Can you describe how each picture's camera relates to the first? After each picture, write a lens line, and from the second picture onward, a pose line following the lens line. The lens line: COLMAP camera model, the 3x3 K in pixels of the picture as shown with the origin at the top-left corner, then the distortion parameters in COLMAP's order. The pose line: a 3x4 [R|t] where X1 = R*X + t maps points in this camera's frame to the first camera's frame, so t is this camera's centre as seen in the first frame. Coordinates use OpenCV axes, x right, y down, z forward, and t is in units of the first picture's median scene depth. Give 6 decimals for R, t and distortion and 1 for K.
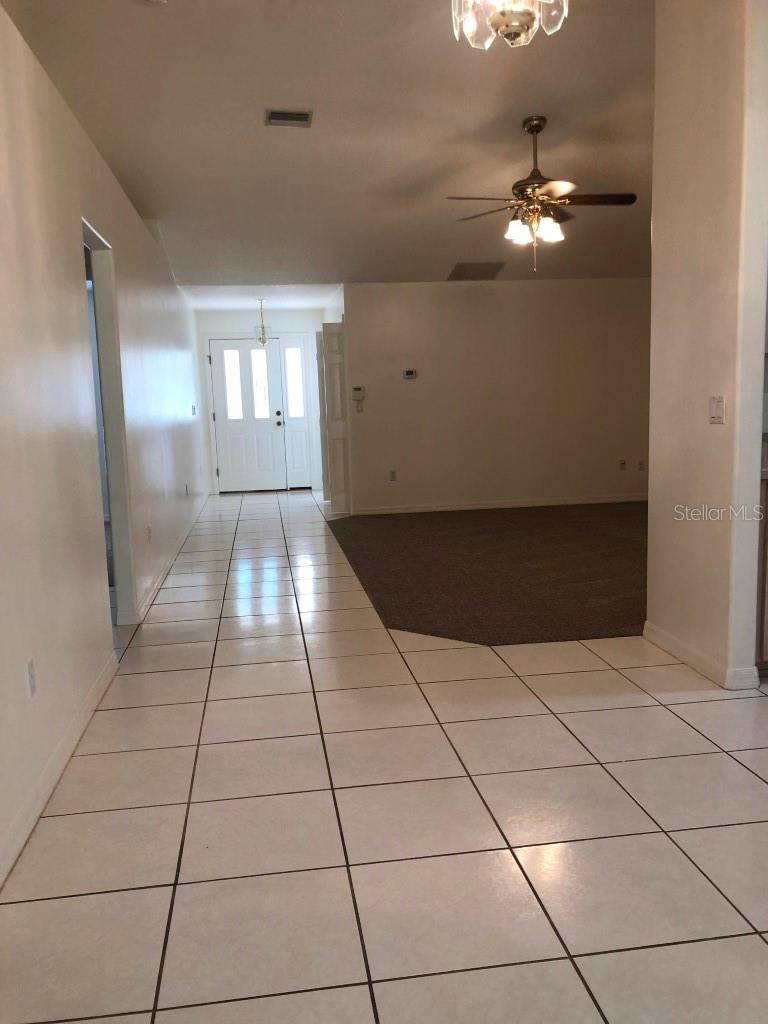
lens RADIAL K [[836.5, 0, 383.2], [0, 836.5, 528.9], [0, 0, 1]] dist [0.009638, -0.006772]
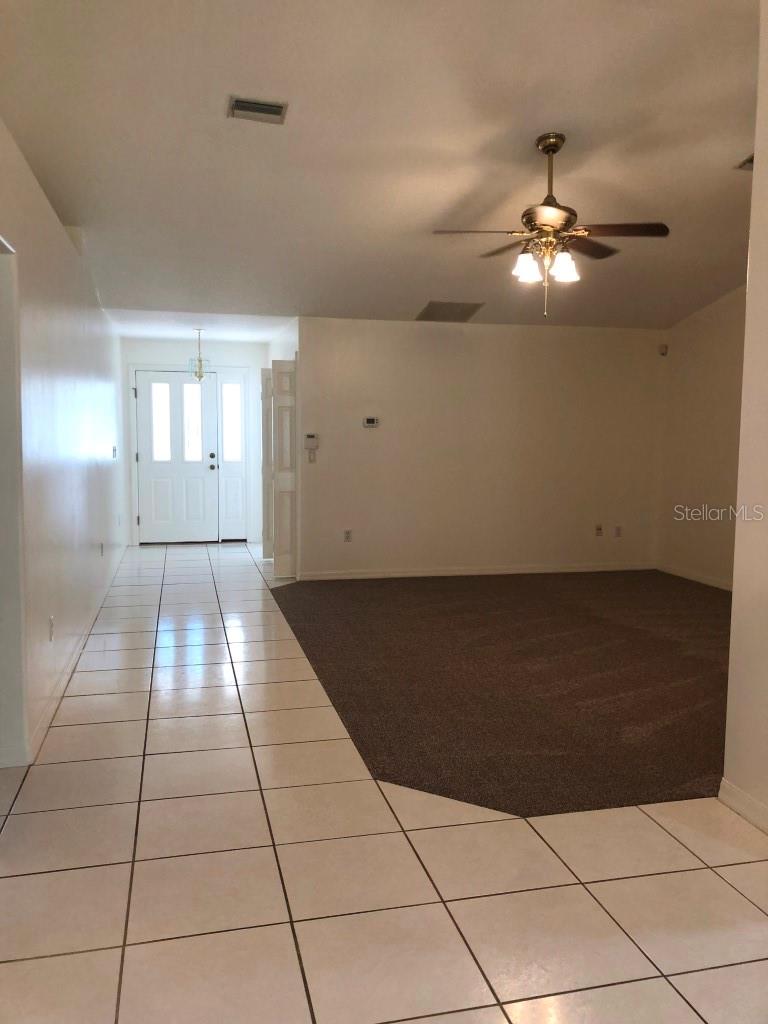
lens RADIAL K [[830.8, 0, 387.9], [0, 830.8, 510.1], [0, 0, 1]] dist [0.022375, -0.012131]
pose [[0.994138, 0.031279, 0.103494, -0.036585], [-0.025032, 0.997816, -0.061122, -0.039089], [-0.105180, 0.058173, 0.992750, 0.134612]]
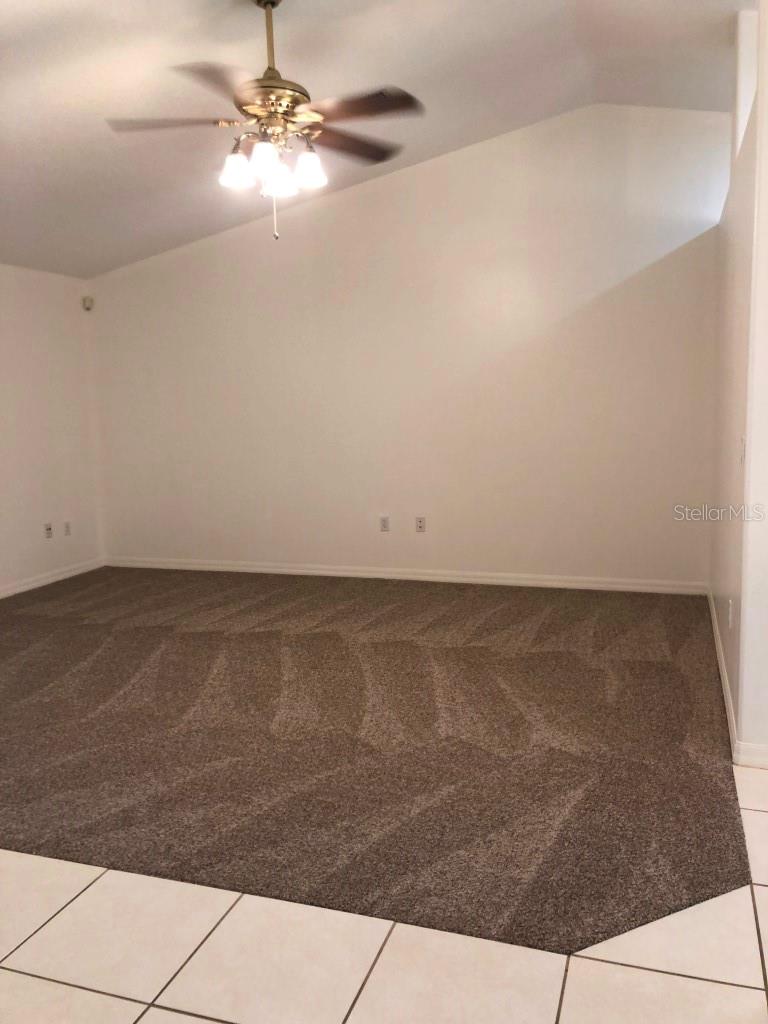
lens RADIAL K [[830.8, 0, 387.9], [0, 830.8, 510.1], [0, 0, 1]] dist [0.022375, -0.012131]
pose [[0.454317, -0.104144, 0.884732, -0.224101], [0.152992, 0.987509, 0.037679, -0.081809], [-0.877605, 0.118239, 0.464575, 0.448421]]
